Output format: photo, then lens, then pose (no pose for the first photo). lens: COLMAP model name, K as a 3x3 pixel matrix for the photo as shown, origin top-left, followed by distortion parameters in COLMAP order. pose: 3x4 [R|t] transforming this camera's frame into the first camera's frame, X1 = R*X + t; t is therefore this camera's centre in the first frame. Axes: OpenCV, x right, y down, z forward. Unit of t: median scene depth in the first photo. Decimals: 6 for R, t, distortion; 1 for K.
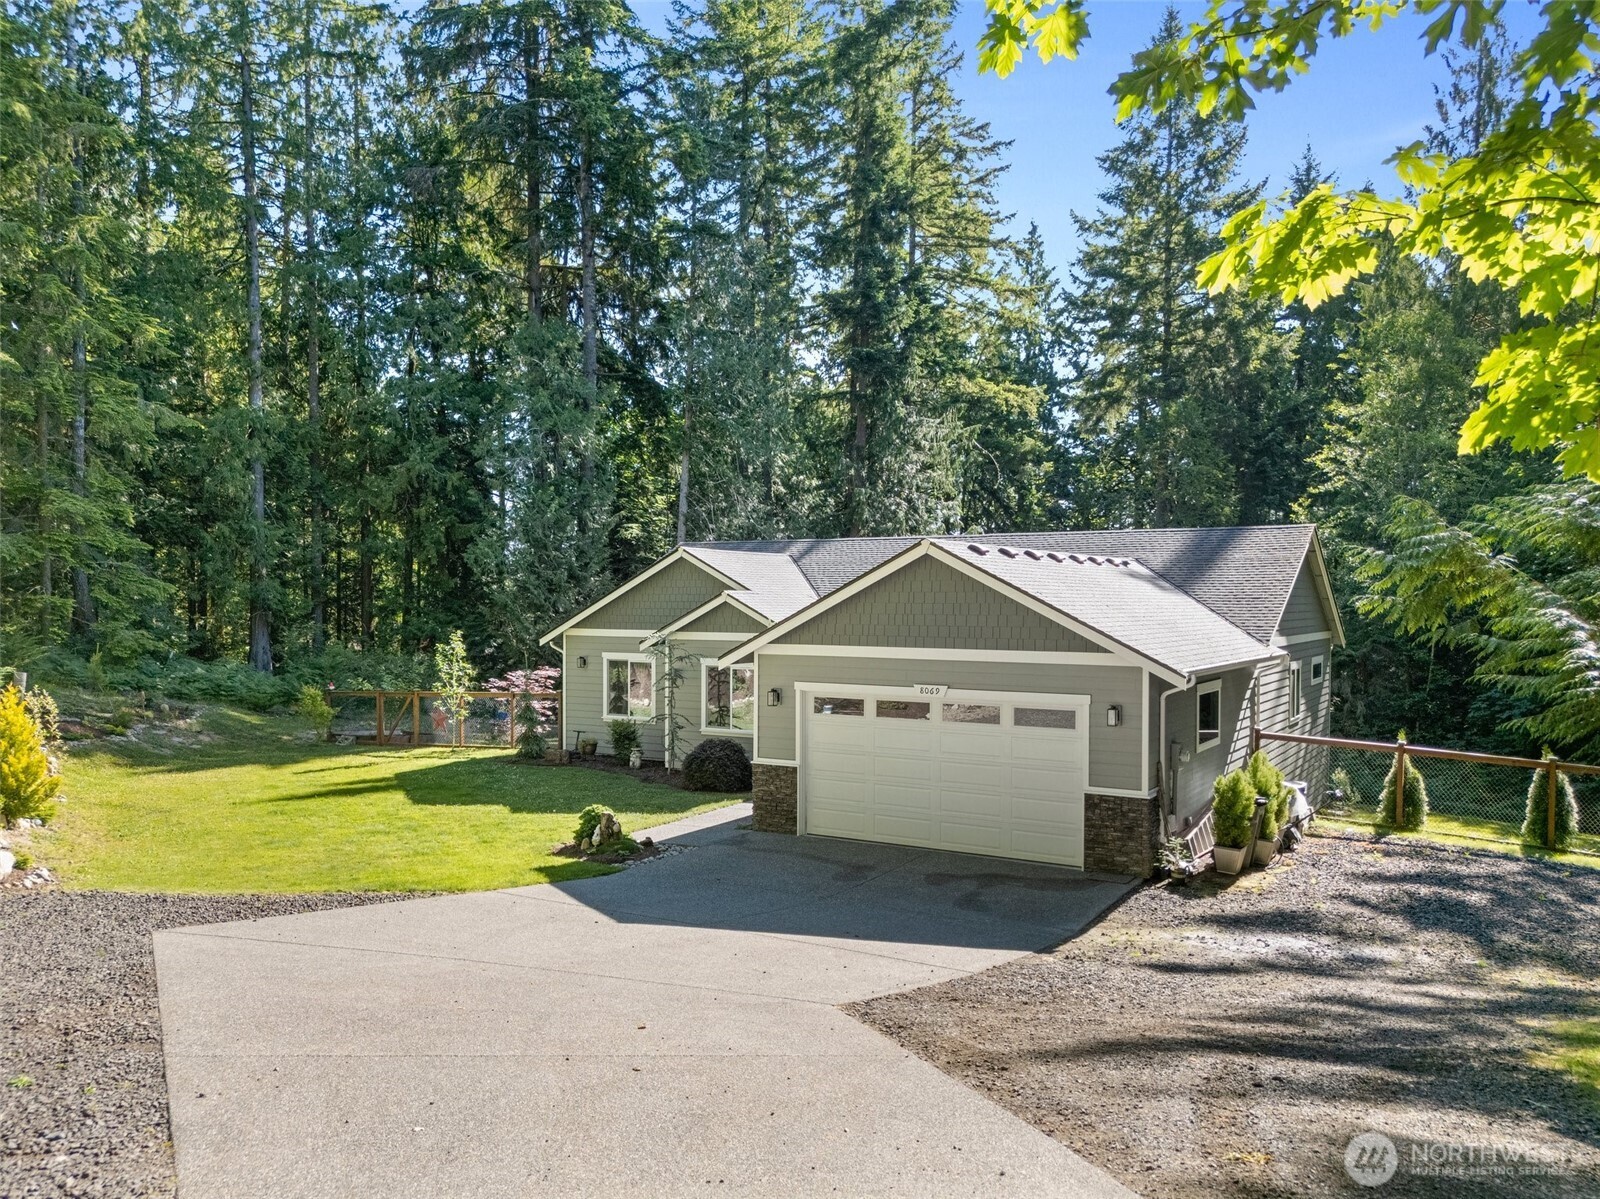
lens RADIAL K [[1150.5, 0, 800.0], [0, 1150.5, 599.5], [0, 0, 1]] dist [0.071895, -0.093134]
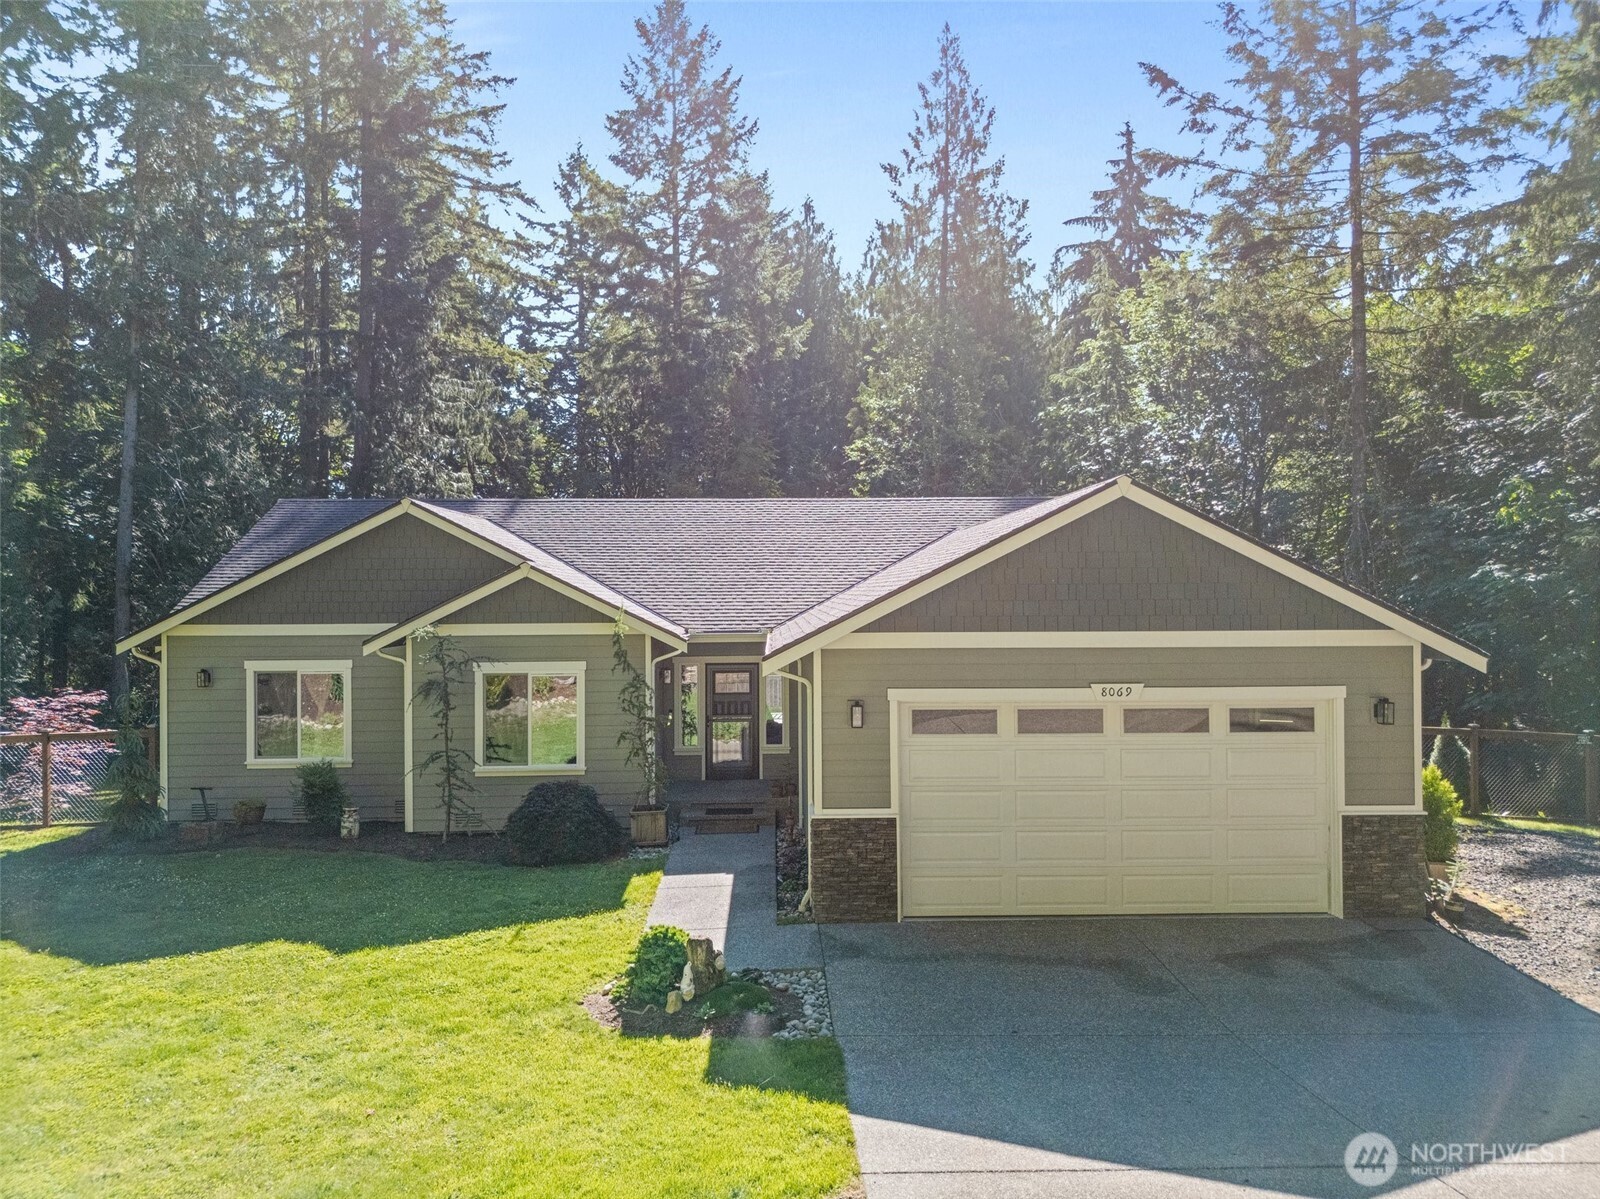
lens RADIAL K [[1150.5, 0, 800.0], [0, 1150.5, 599.5], [0, 0, 1]] dist [0.071895, -0.093134]
pose [[0.856080, -0.010540, 0.516736, -0.388974], [0.008491, 0.999944, 0.006329, 0.015602], [-0.516774, -0.001030, 0.856121, 0.461358]]
